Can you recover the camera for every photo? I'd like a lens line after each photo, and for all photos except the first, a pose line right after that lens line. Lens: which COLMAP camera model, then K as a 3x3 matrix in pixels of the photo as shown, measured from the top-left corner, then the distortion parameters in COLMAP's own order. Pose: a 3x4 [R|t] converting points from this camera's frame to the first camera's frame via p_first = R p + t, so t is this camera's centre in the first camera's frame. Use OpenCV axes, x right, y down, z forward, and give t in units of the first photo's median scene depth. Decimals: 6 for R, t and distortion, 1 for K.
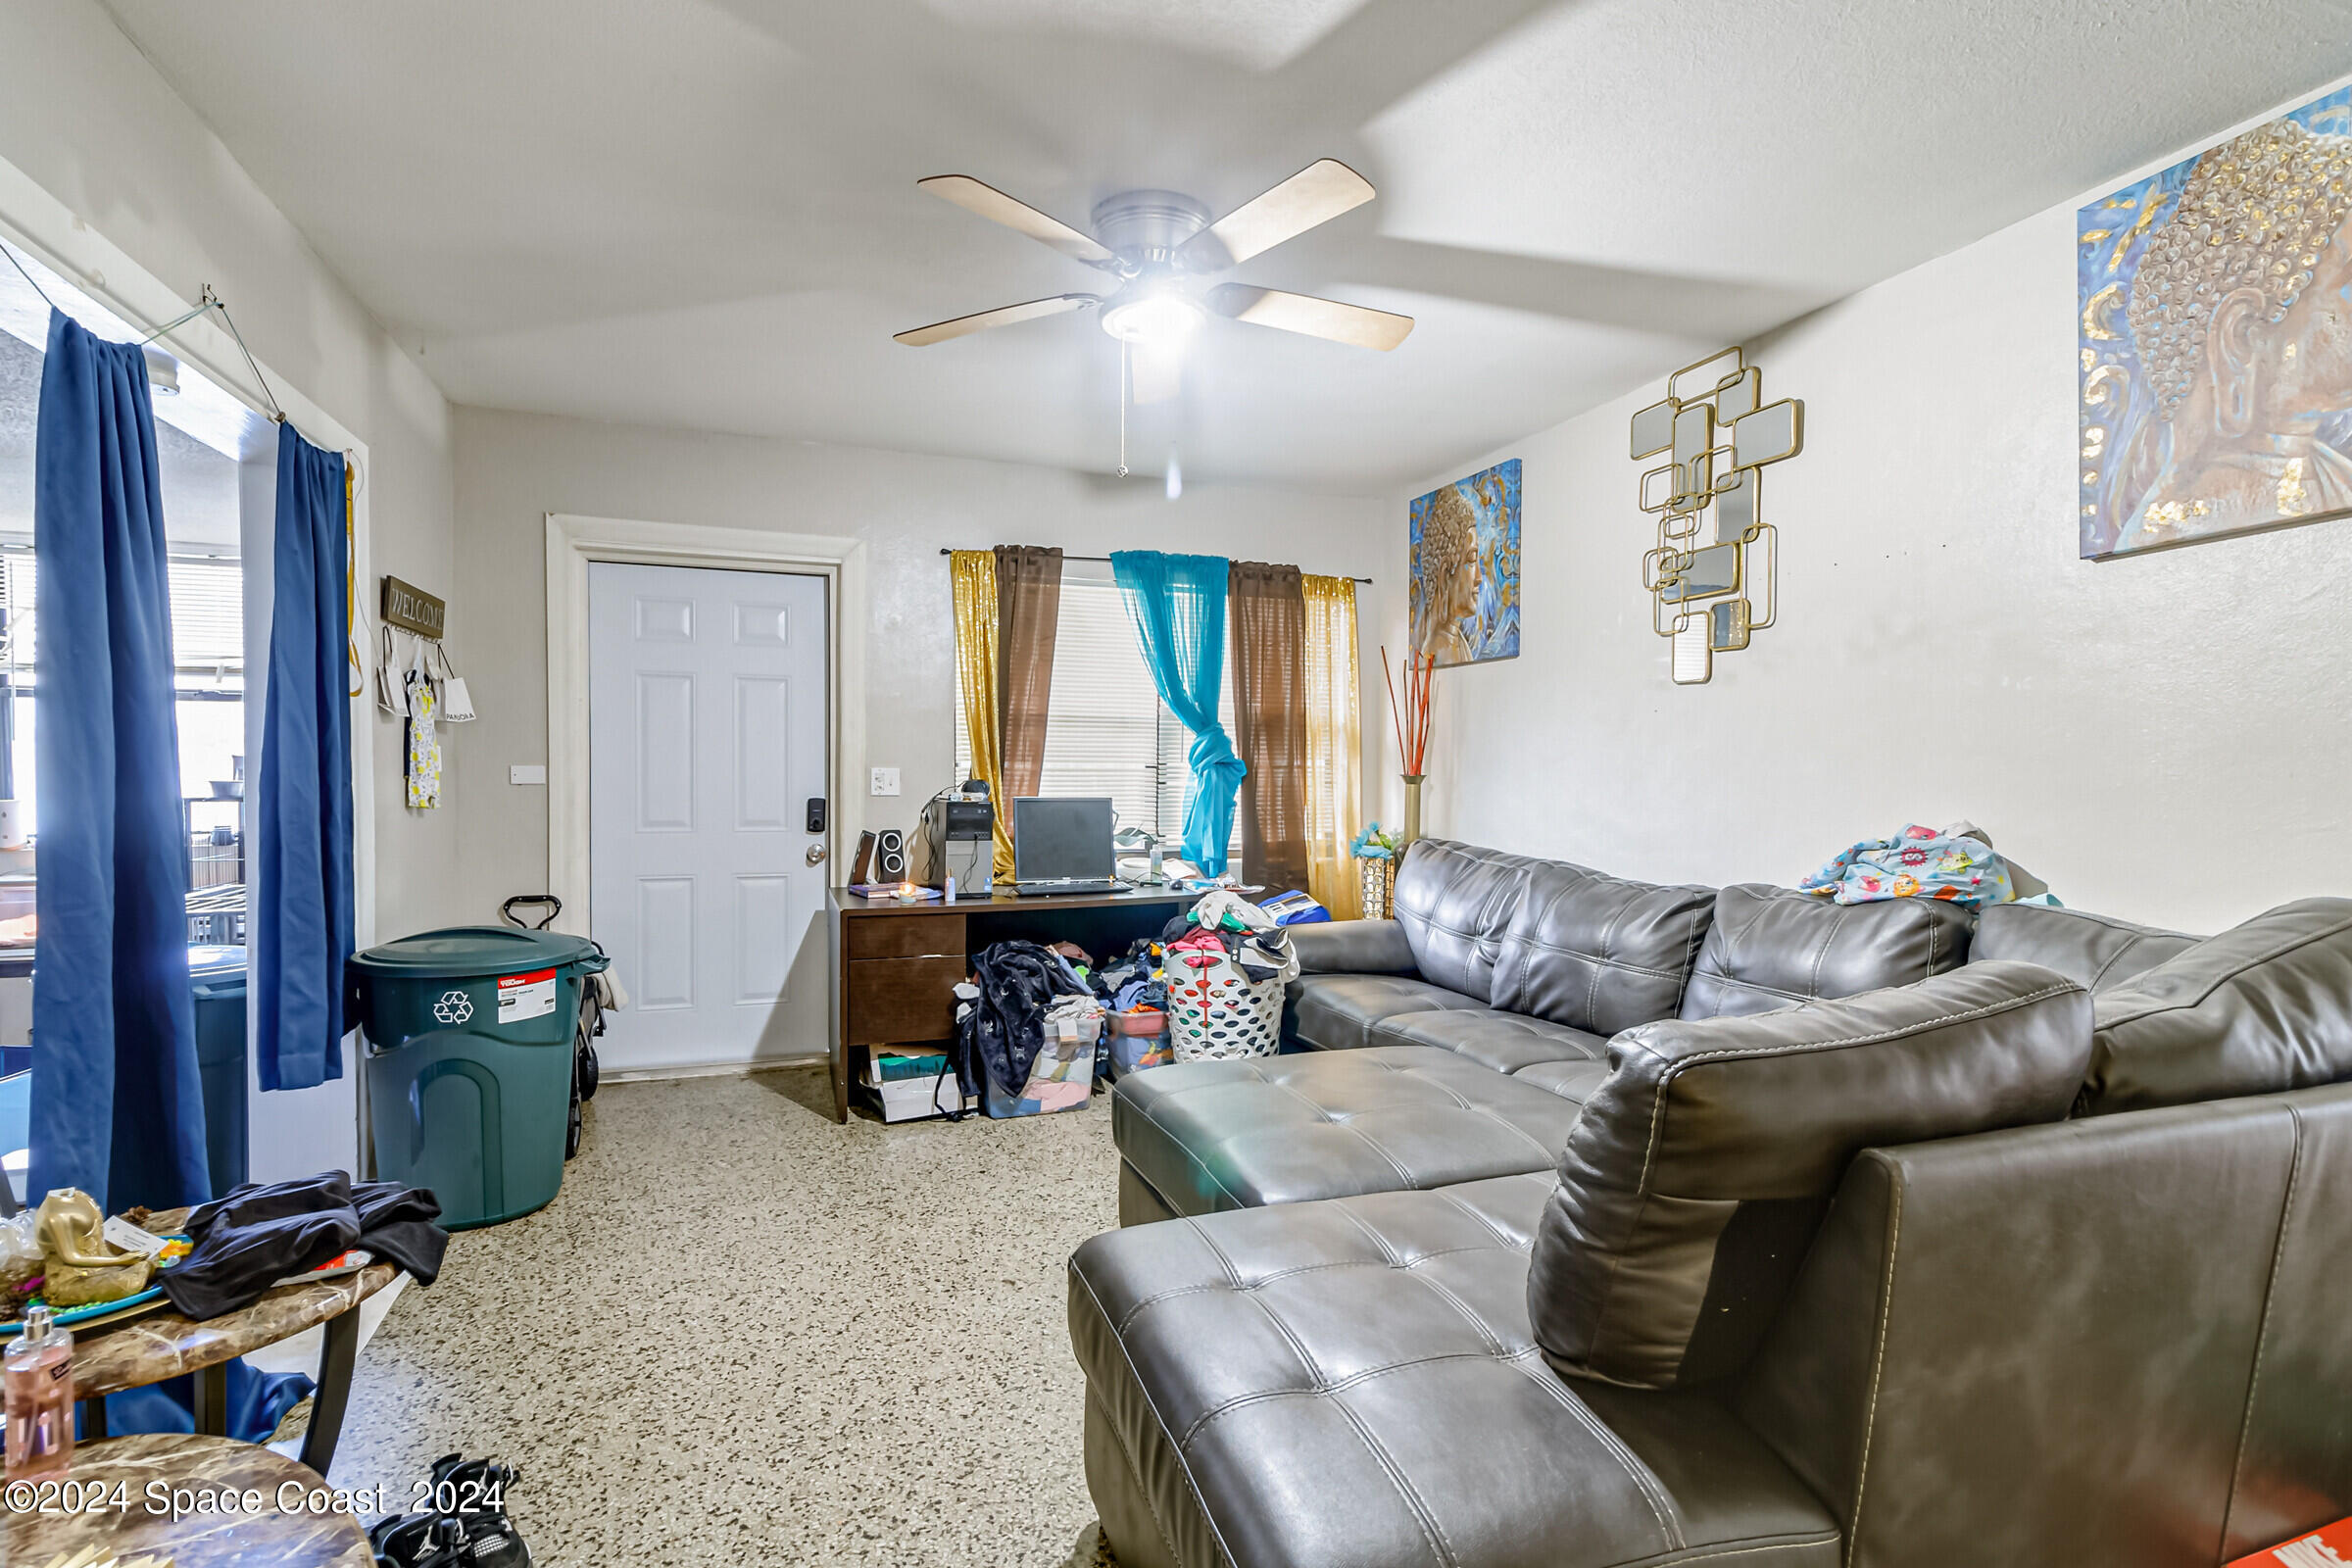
lens RADIAL K [[1137.8, 0, 1165.6], [0, 1137.8, 787.7], [0, 0, 1]] dist [0.002860, 0.001733]
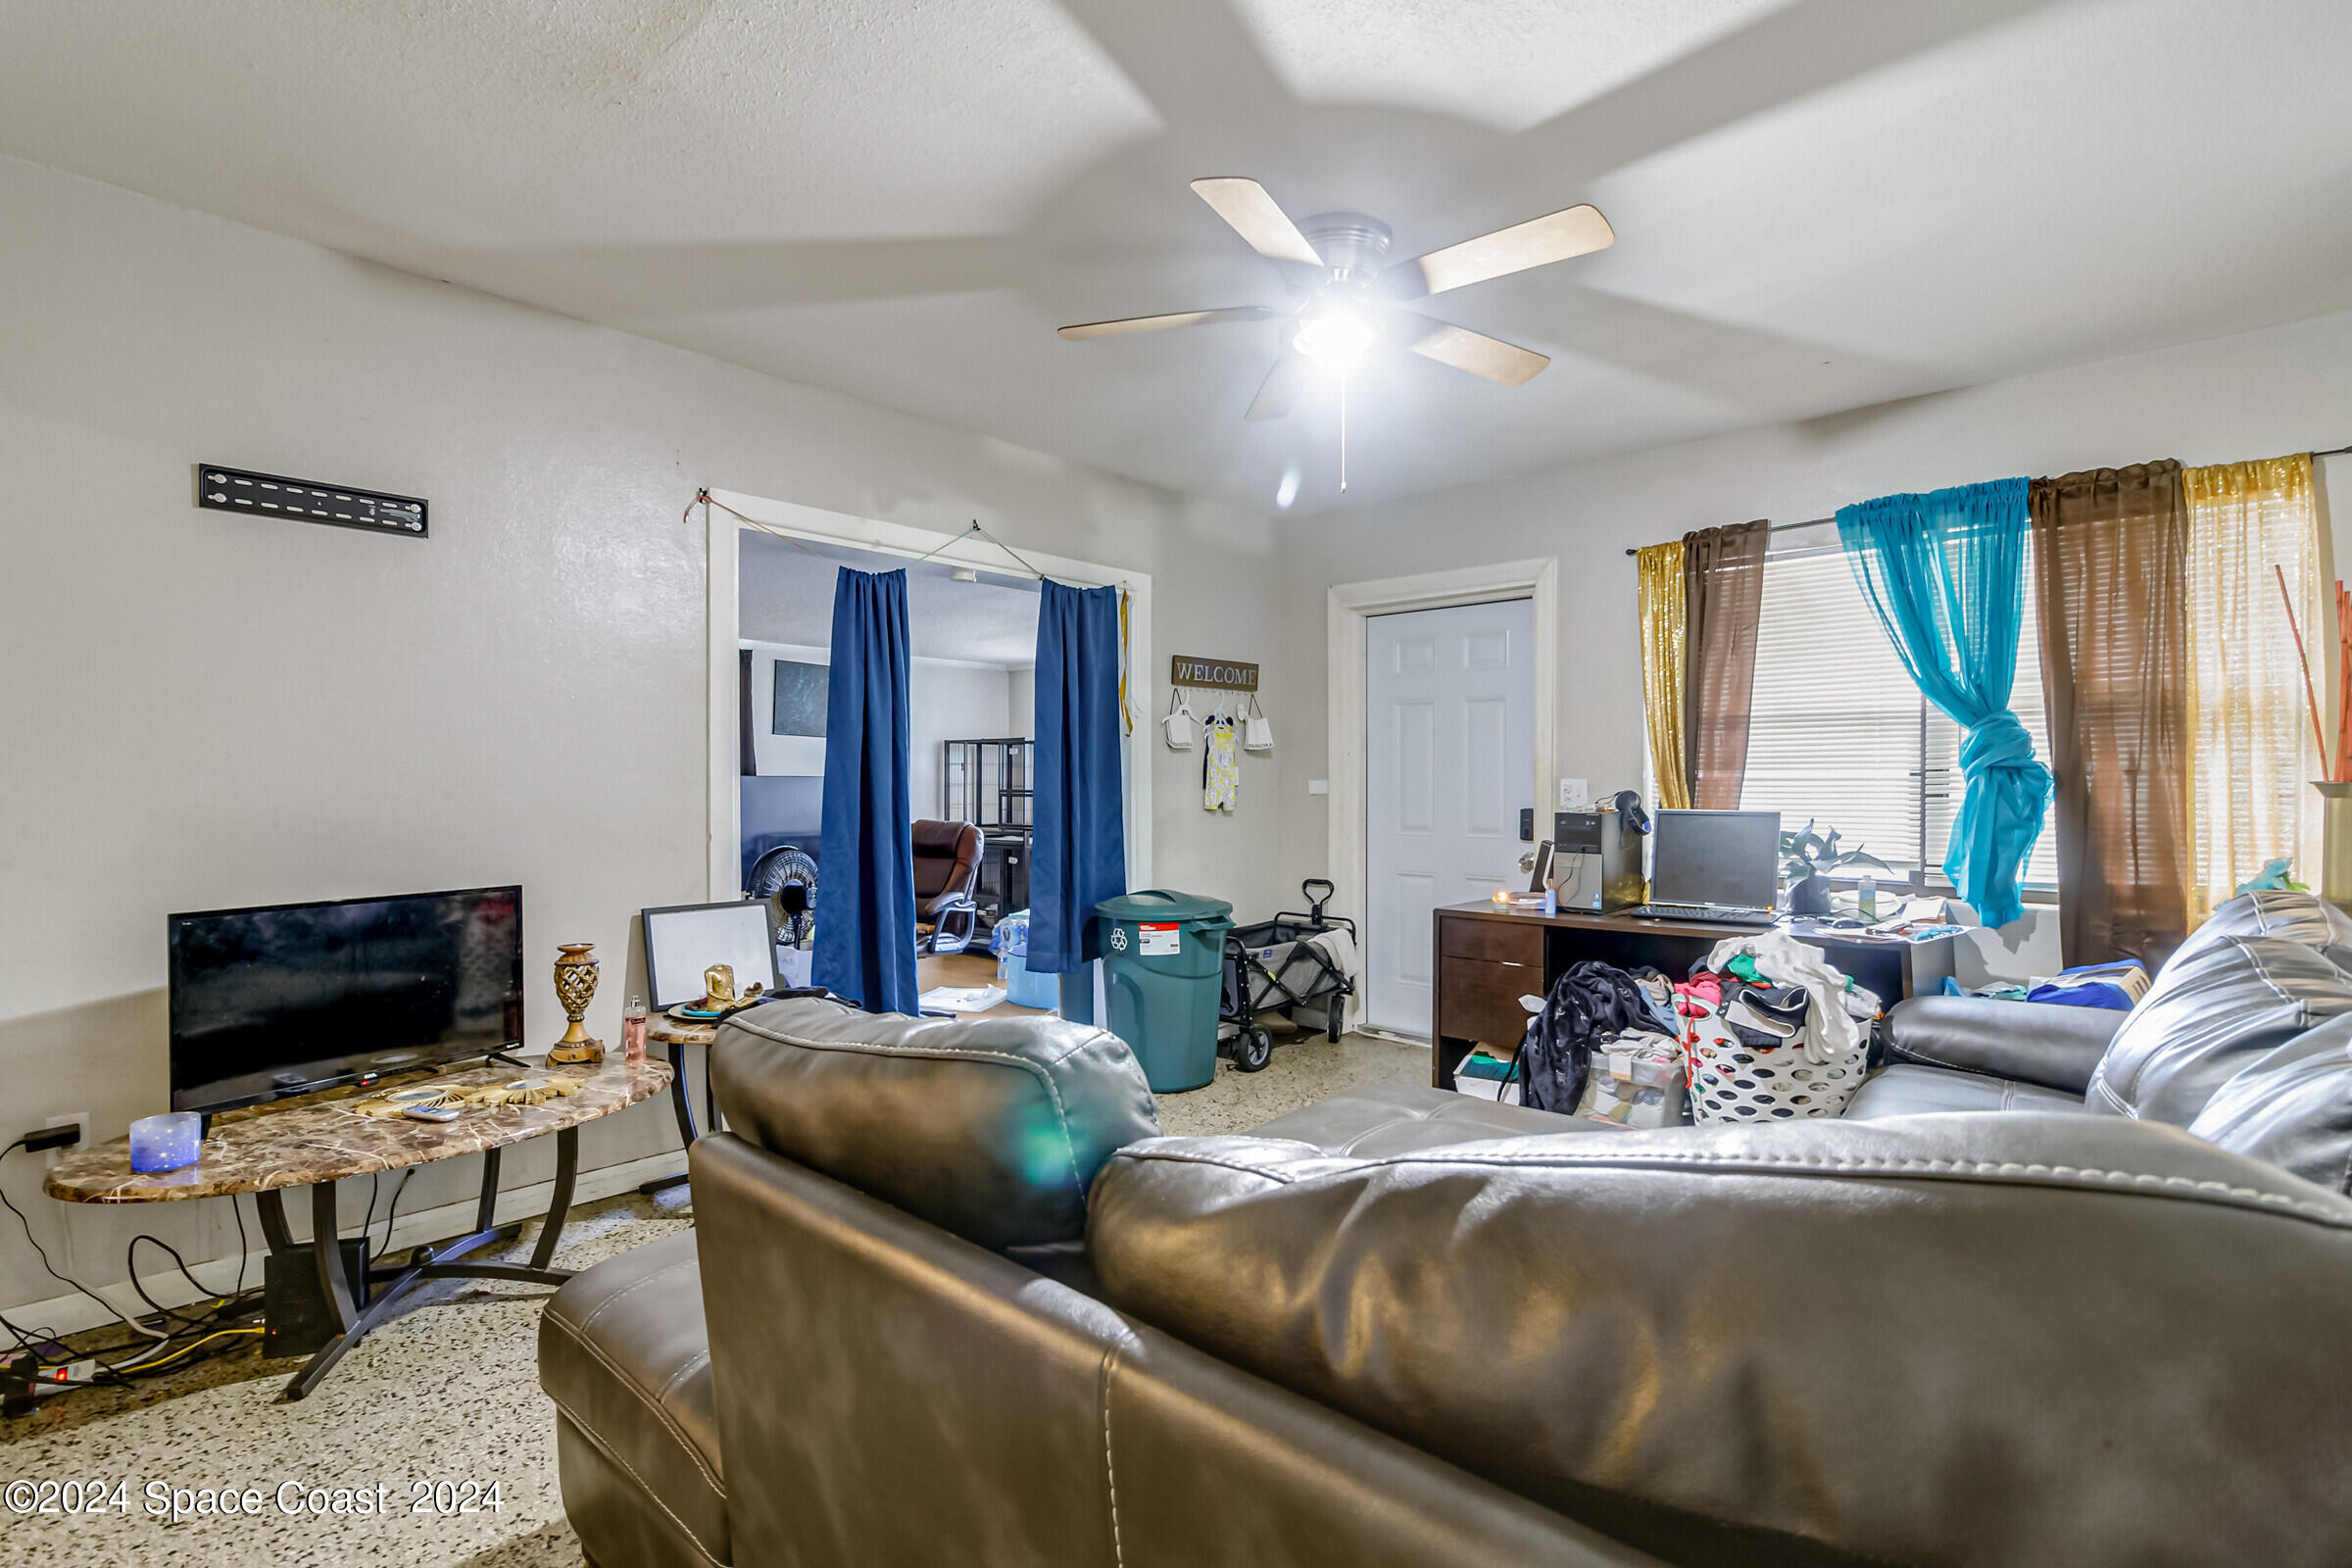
lens RADIAL K [[1137.8, 0, 1191.8], [0, 1137.8, 785.5], [0, 0, 1]] dist [0.002860, 0.001733]
pose [[0.459862, -0.005209, -0.887975, 0.538539], [-0.007956, 0.999918, -0.009986, 0.000778], [0.887955, 0.011657, 0.459783, 0.264566]]
